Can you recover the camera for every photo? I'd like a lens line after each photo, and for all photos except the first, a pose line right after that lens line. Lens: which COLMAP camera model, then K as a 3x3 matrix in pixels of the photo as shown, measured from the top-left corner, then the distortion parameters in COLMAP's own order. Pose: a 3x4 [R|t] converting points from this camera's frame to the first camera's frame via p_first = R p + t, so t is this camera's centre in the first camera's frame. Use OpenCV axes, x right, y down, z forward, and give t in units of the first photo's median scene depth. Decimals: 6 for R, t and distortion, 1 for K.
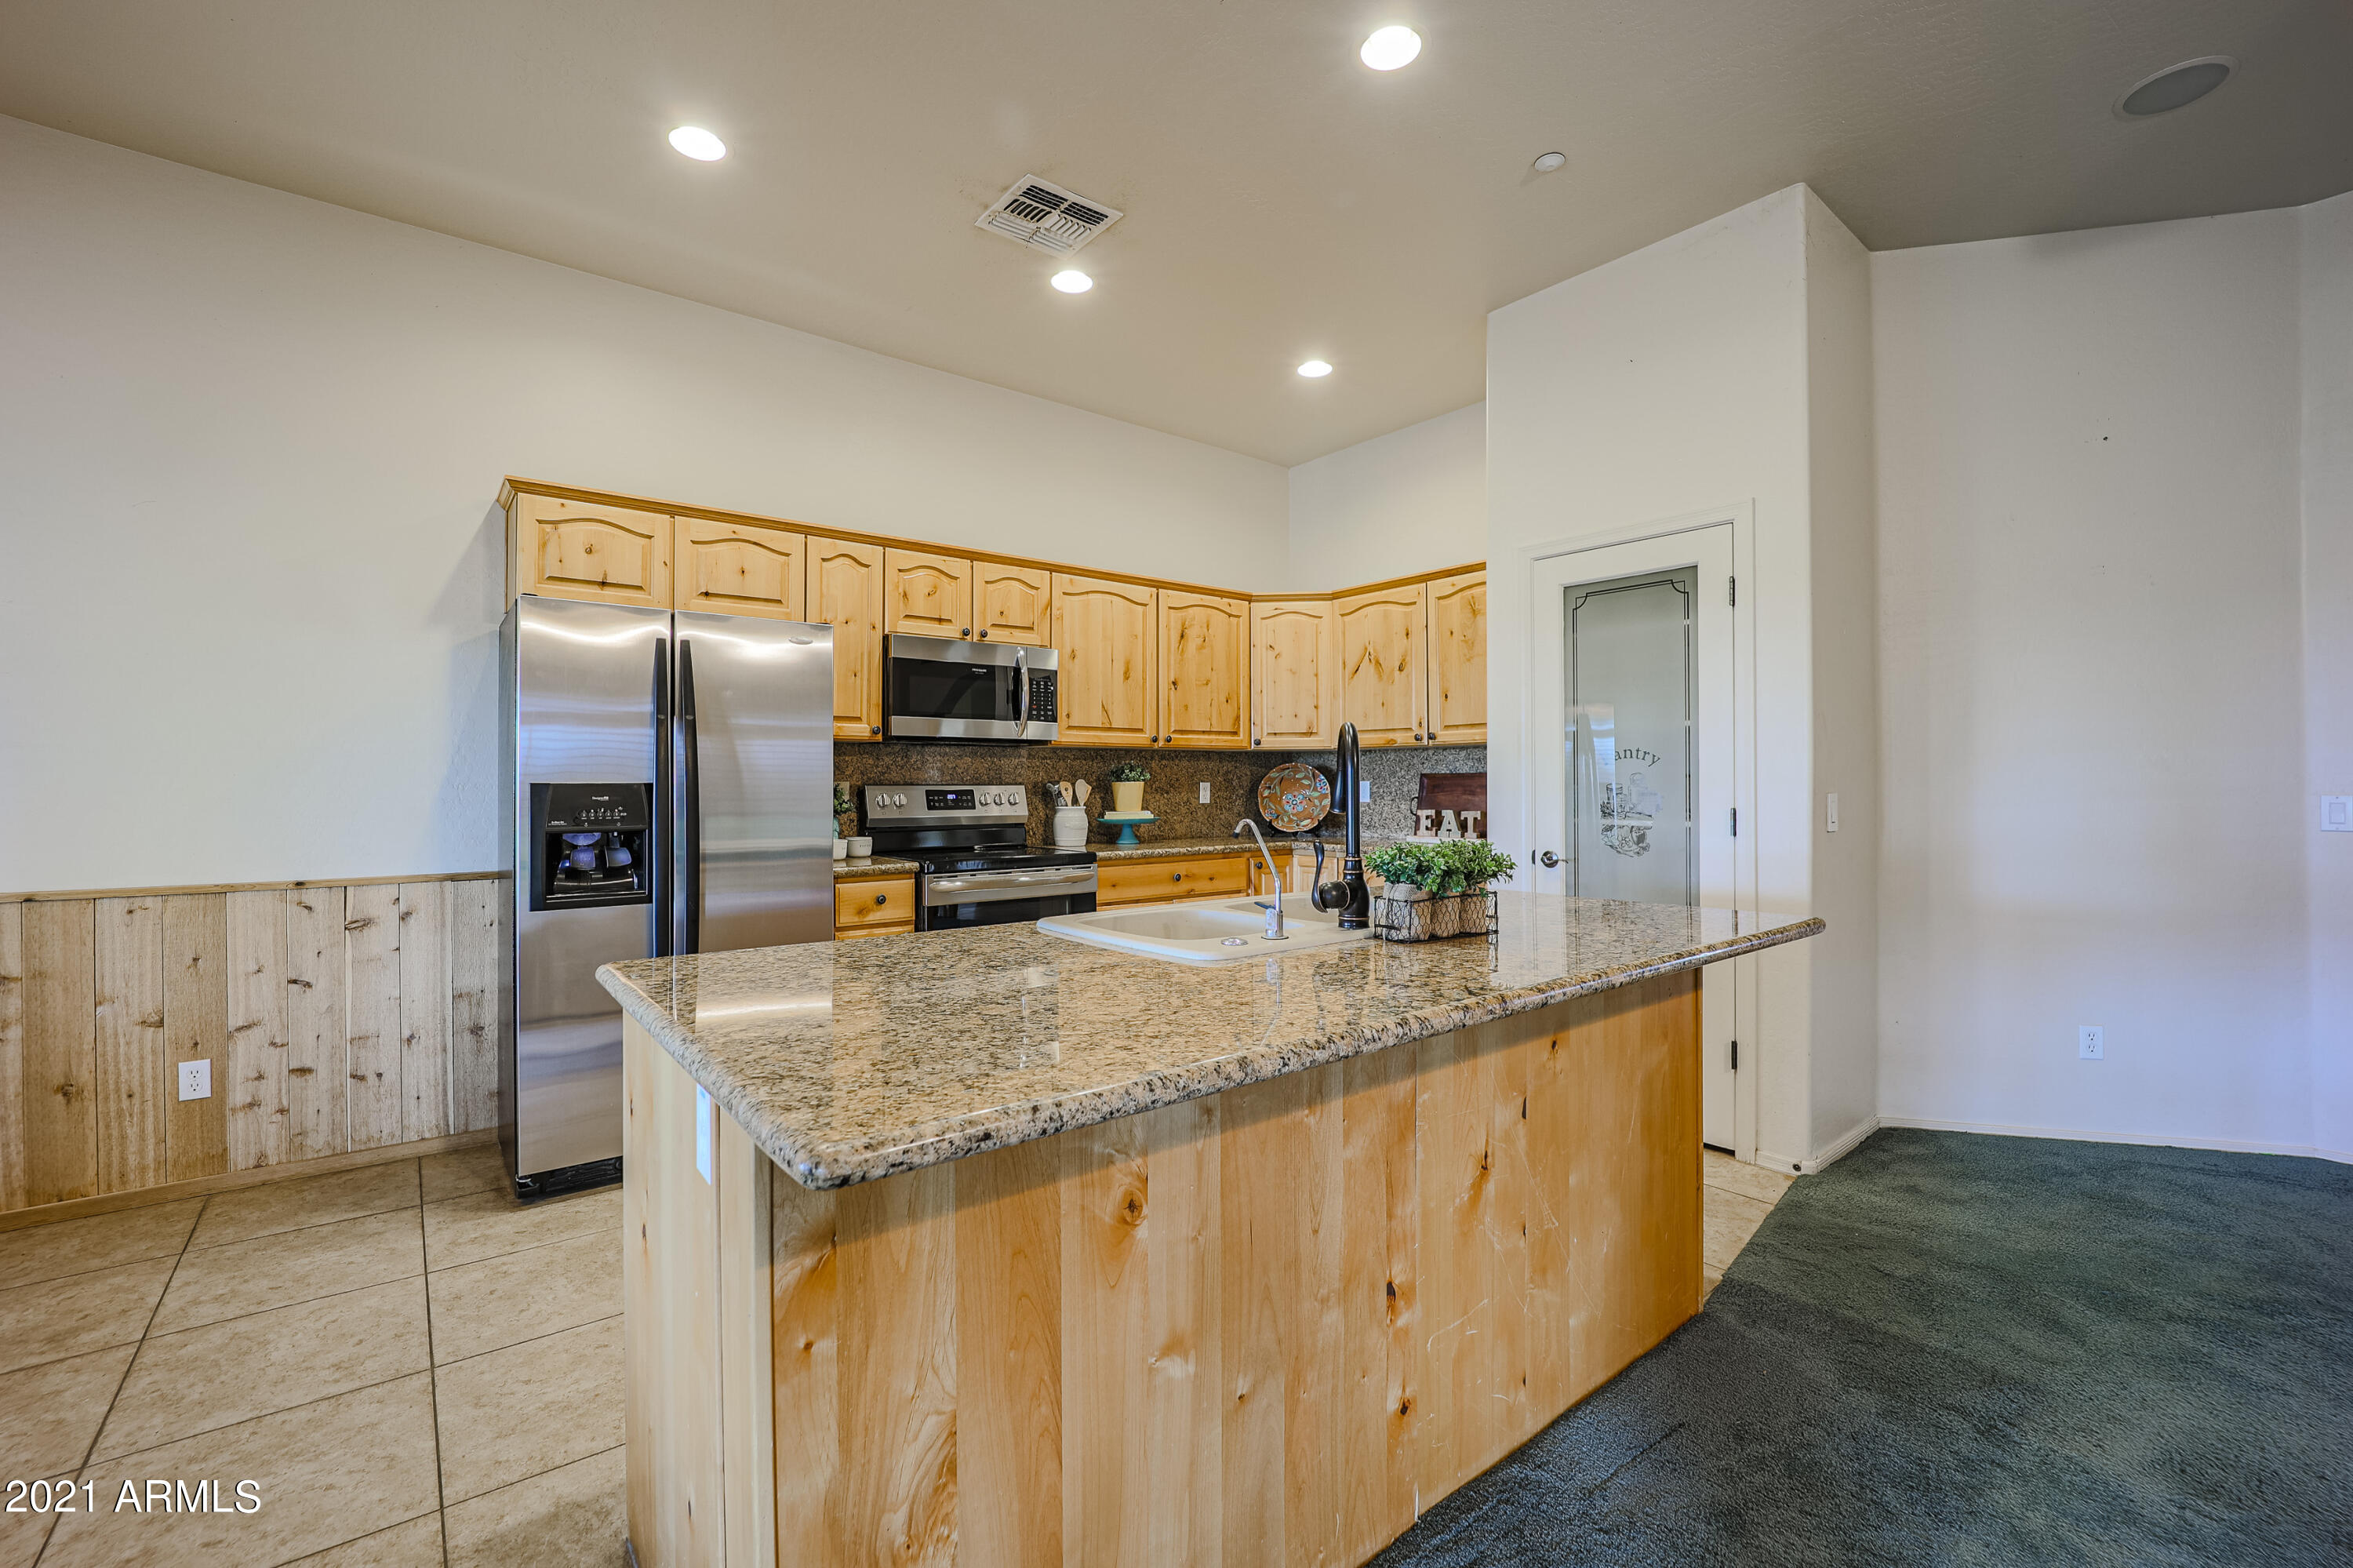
lens RADIAL K [[967.9, 0, 1175.7], [0, 967.9, 783.5], [0, 0, 1]] dist [-0.018157, -0.001907]
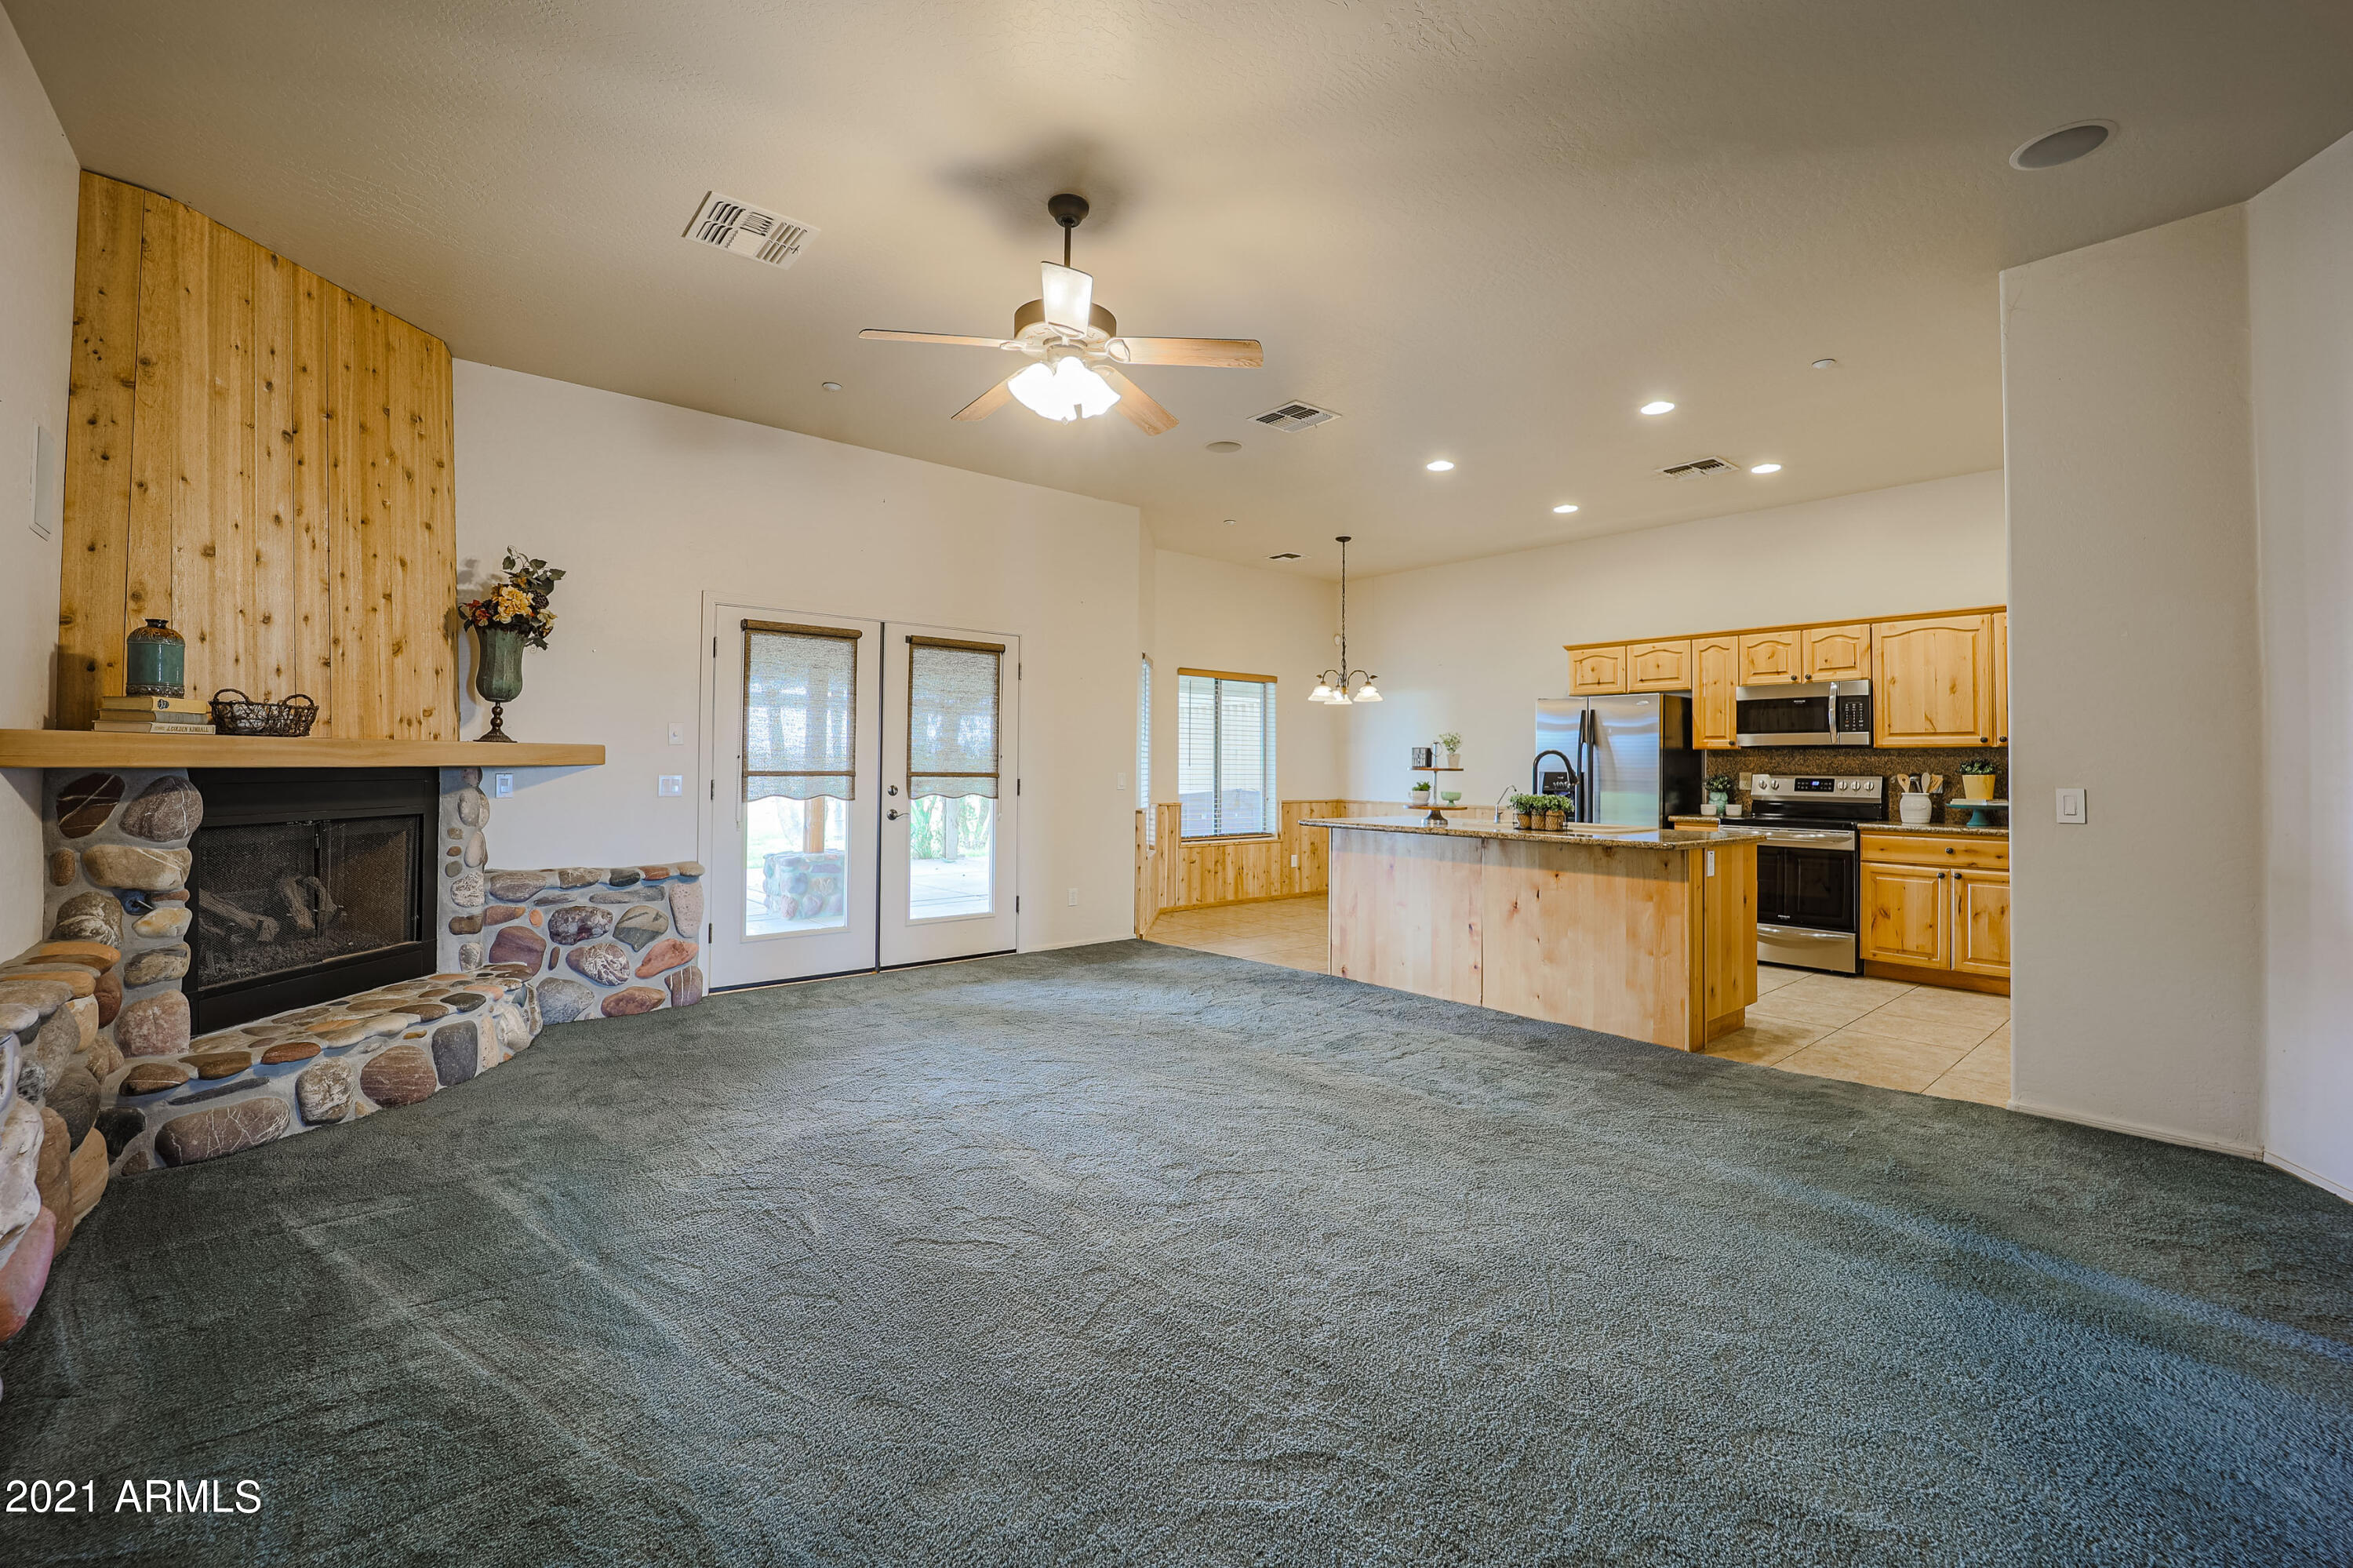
lens RADIAL K [[967.9, 0, 1170.1], [0, 967.9, 747.2], [0, 0, 1]] dist [-0.018157, -0.001907]
pose [[0.029328, -0.019949, -0.999371, 1.202392], [-0.009131, 0.999754, -0.020225, -0.003118], [0.999528, 0.009718, 0.029139, -0.049695]]
